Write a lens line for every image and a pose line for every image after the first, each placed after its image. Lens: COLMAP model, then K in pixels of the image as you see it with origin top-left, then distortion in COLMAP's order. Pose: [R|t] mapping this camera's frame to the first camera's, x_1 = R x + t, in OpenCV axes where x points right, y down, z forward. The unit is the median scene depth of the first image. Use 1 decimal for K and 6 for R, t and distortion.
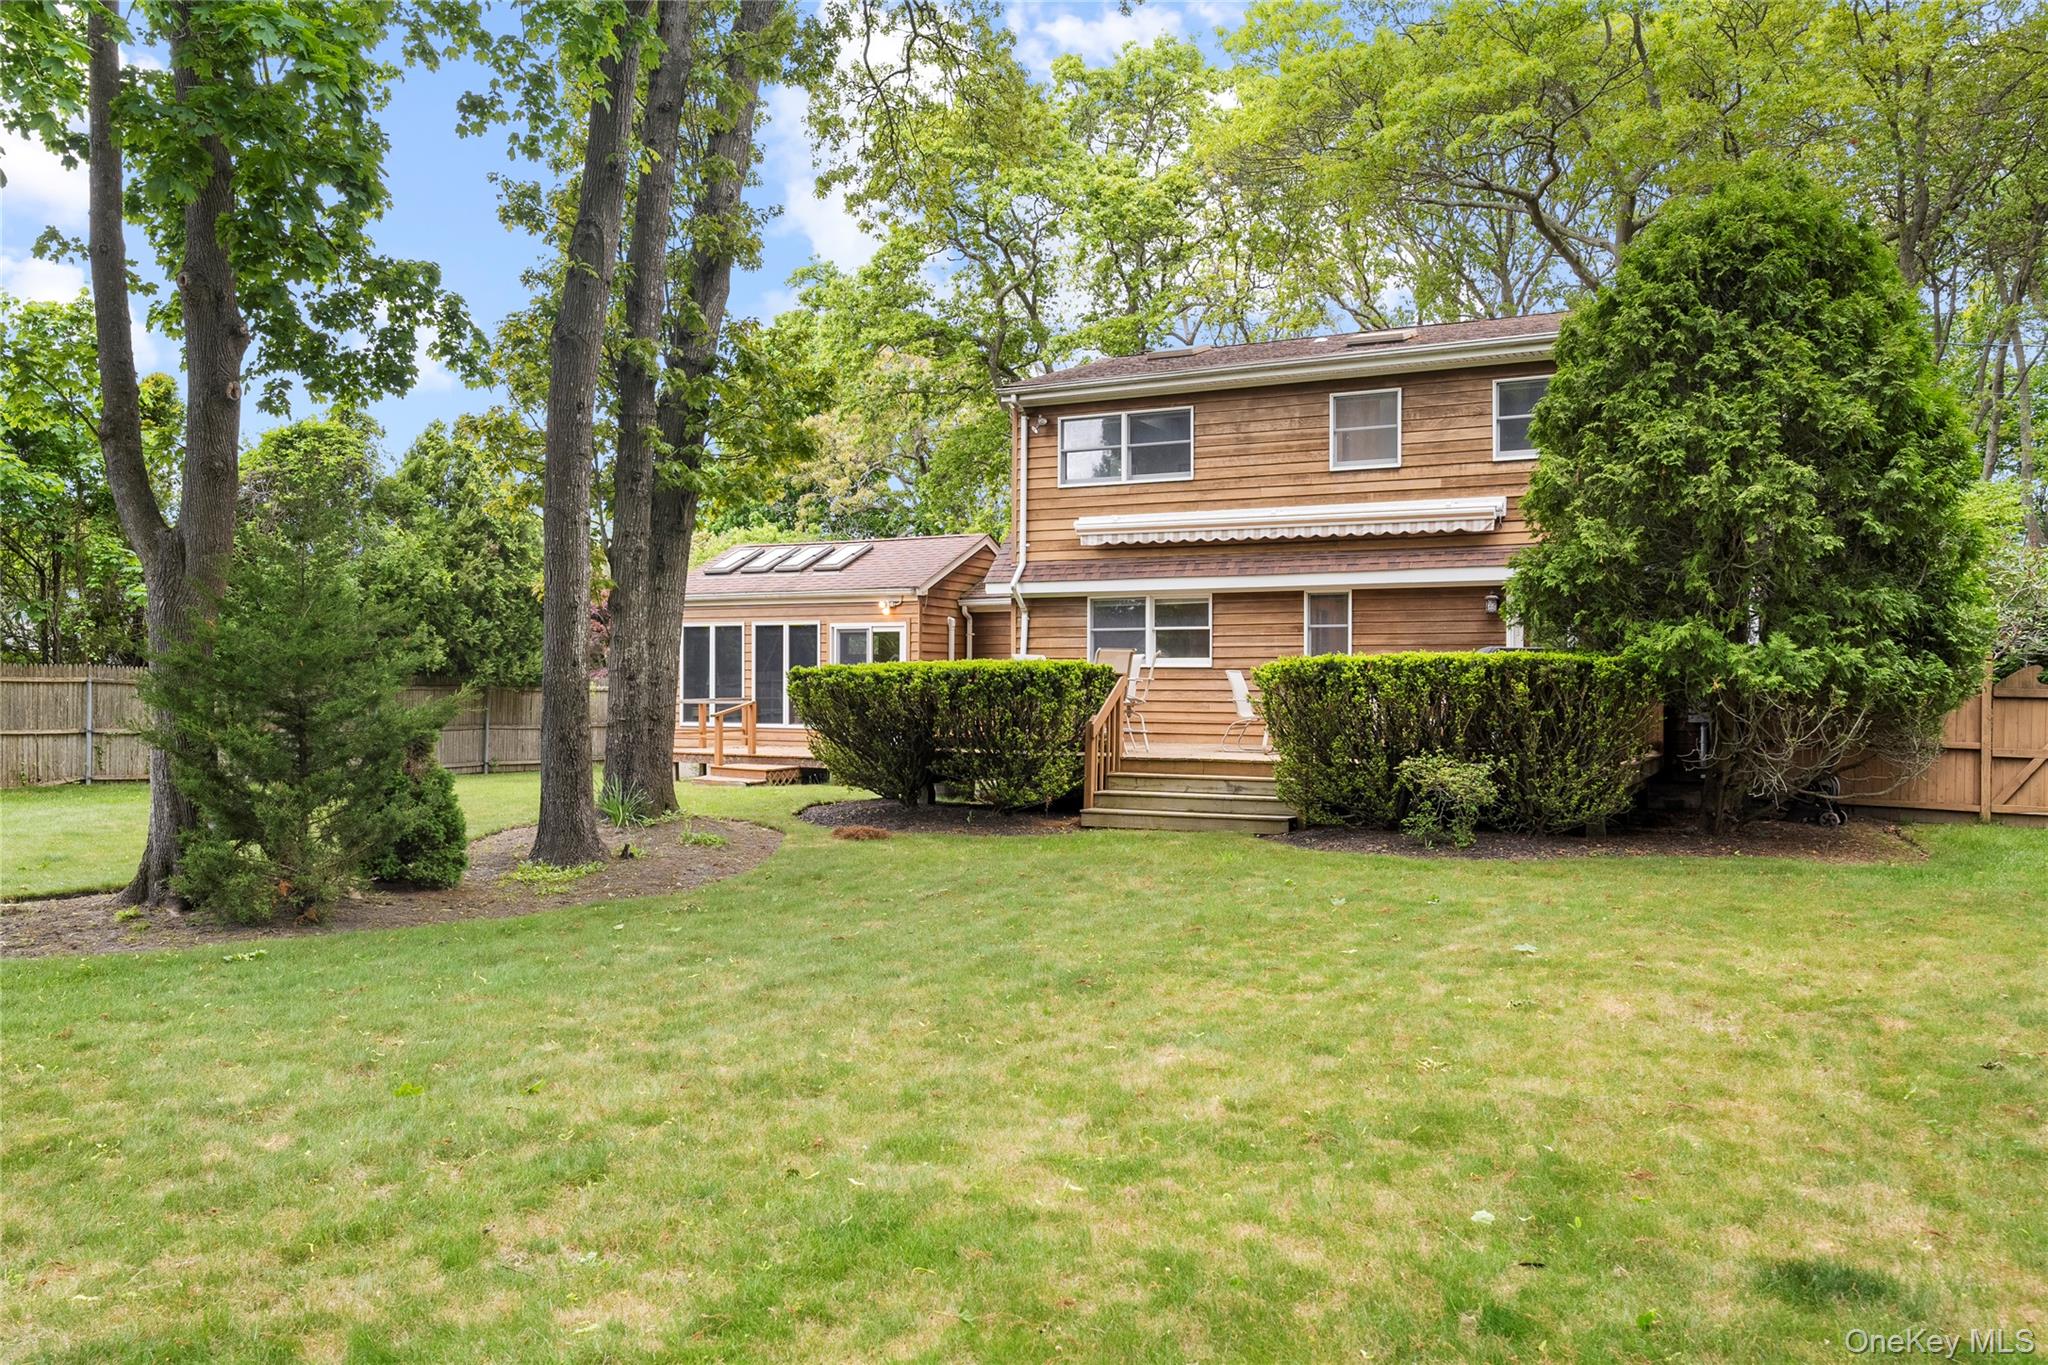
lens RADIAL K [[1533.0, 0, 1017.1], [0, 1533.0, 684.6], [0, 0, 1]] dist [-0.000600, -0.000174]
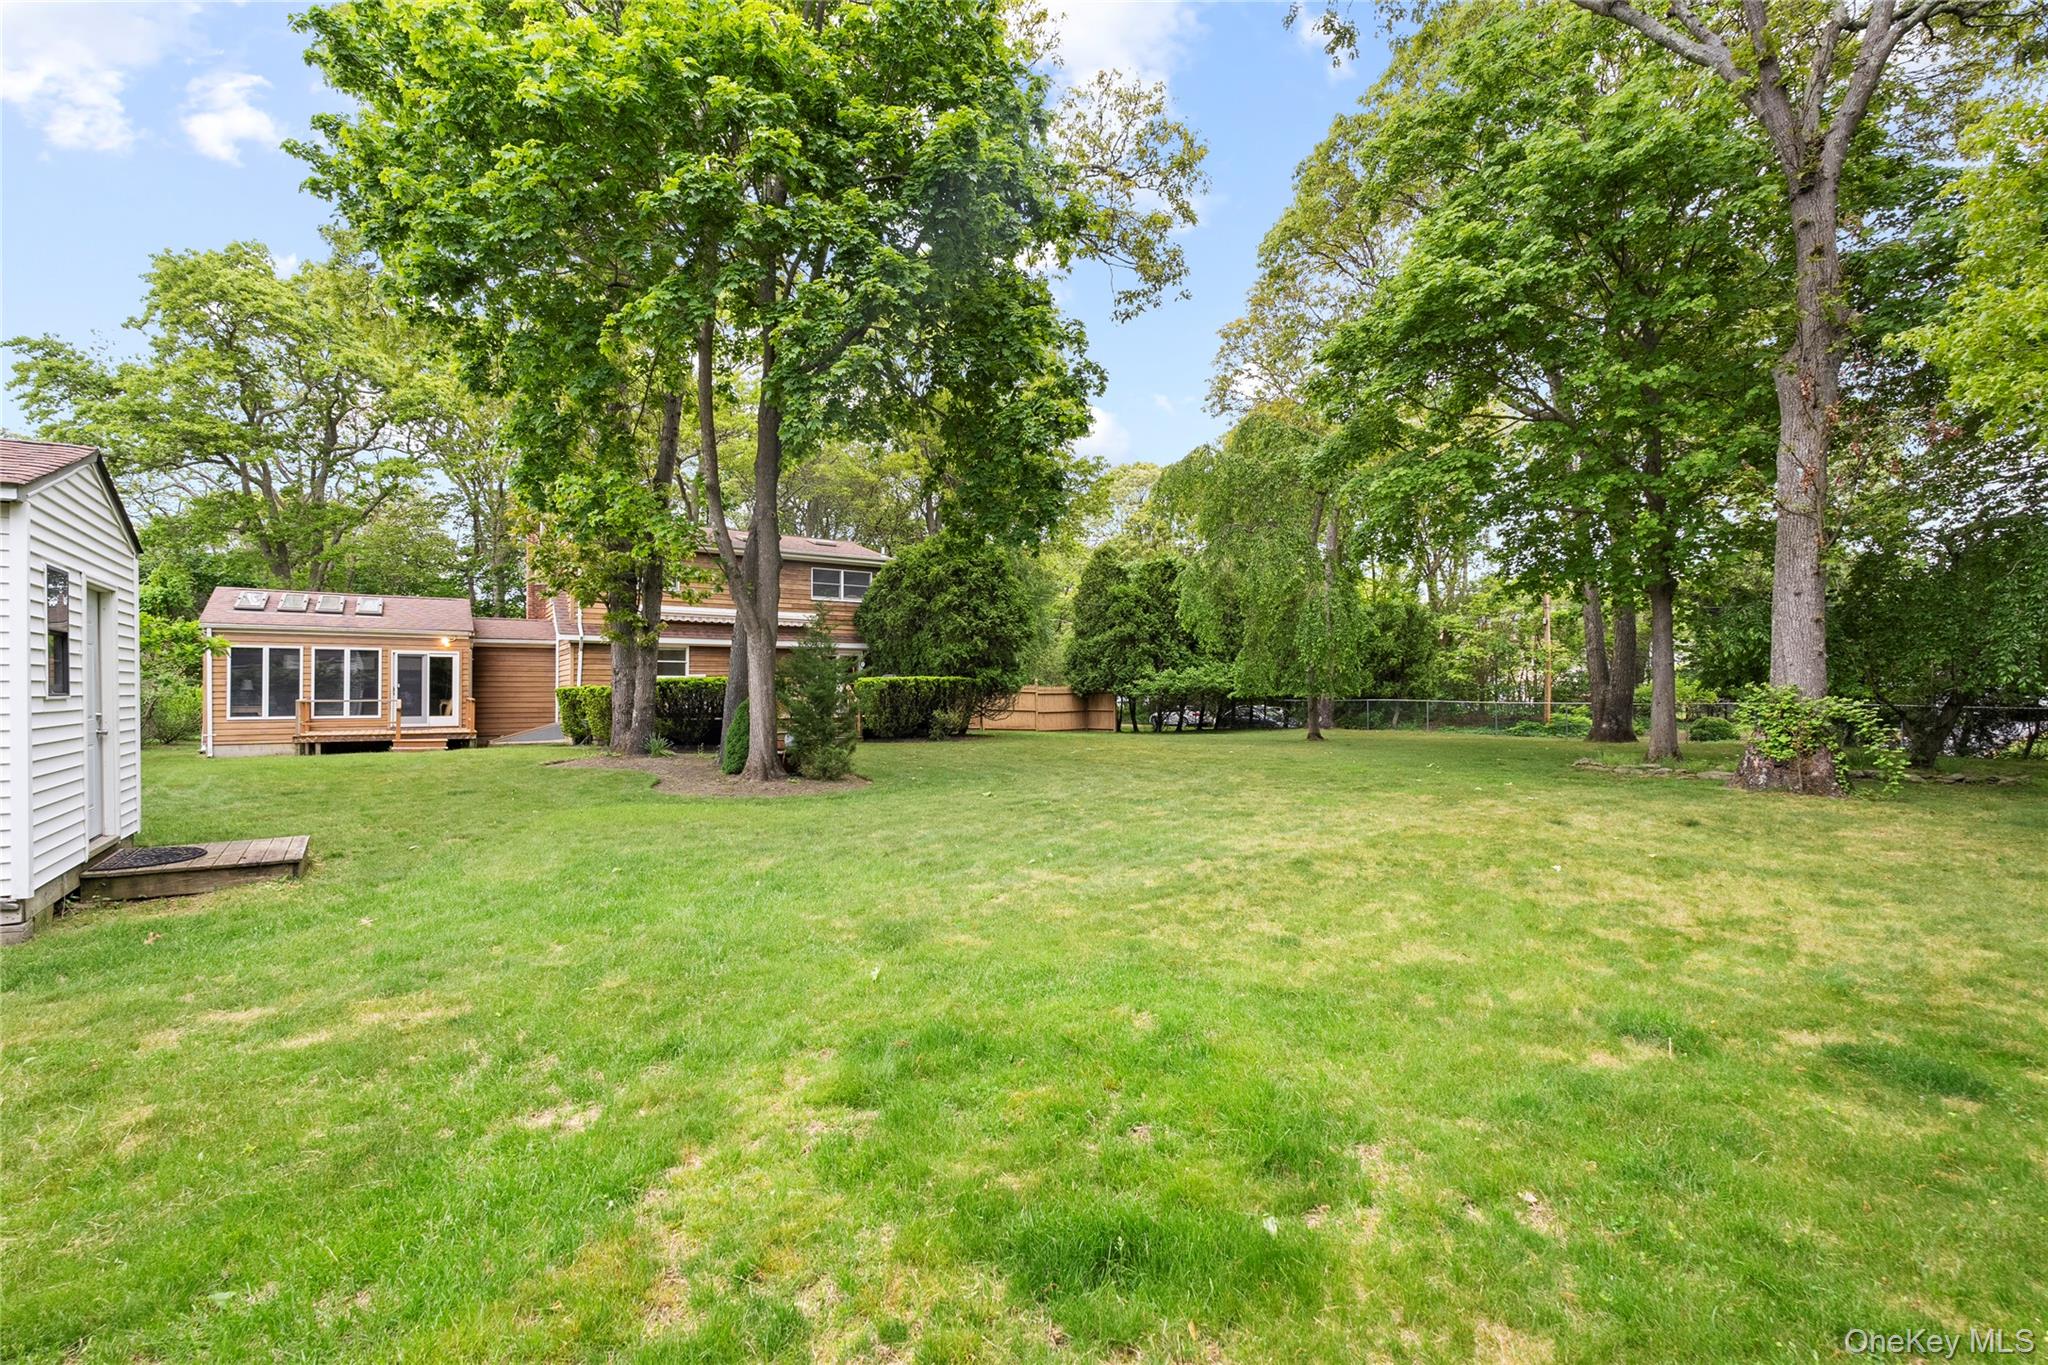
lens RADIAL K [[895.1, 0, 1032.8], [0, 895.1, 687.1], [0, 0, 1]] dist [0.001047, -0.000034]
pose [[0.454139, 0.000036, 0.890931, -0.808906], [0.004219, 0.999989, -0.002191, 0.003084], [-0.890921, 0.004754, 0.454134, 0.006936]]
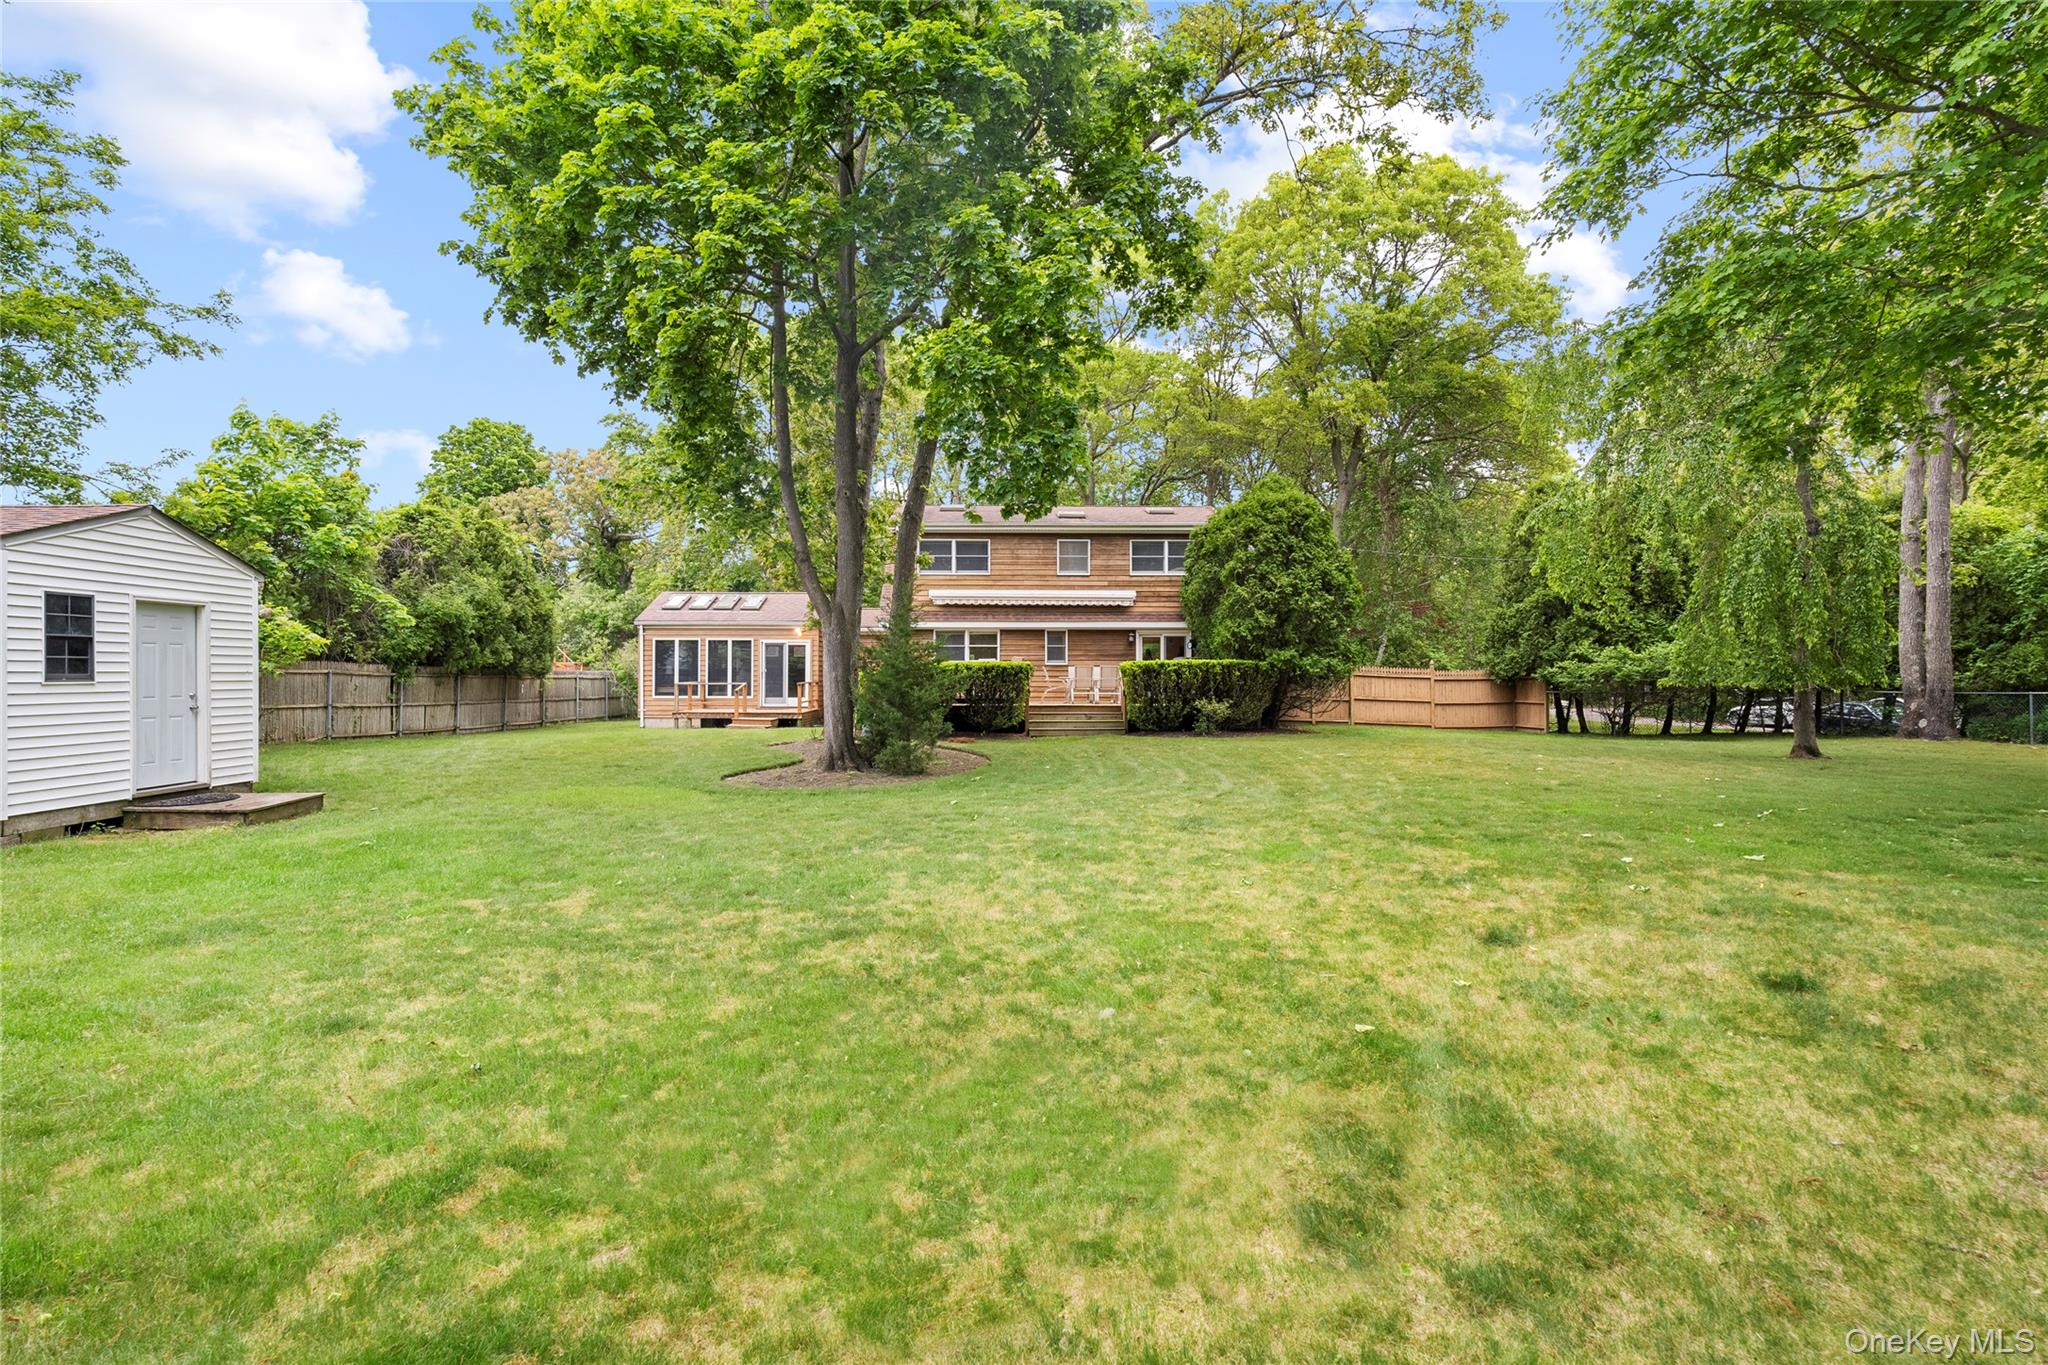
lens RADIAL K [[977.7, 0, 1027.9], [0, 977.7, 672.6], [0, 0, 1]] dist [-0.002017, -0.000110]
pose [[0.873157, -0.001724, 0.487436, -0.516140], [0.002987, 0.999994, -0.001815, 0.001902], [-0.487430, 0.003041, 0.873157, -0.193808]]
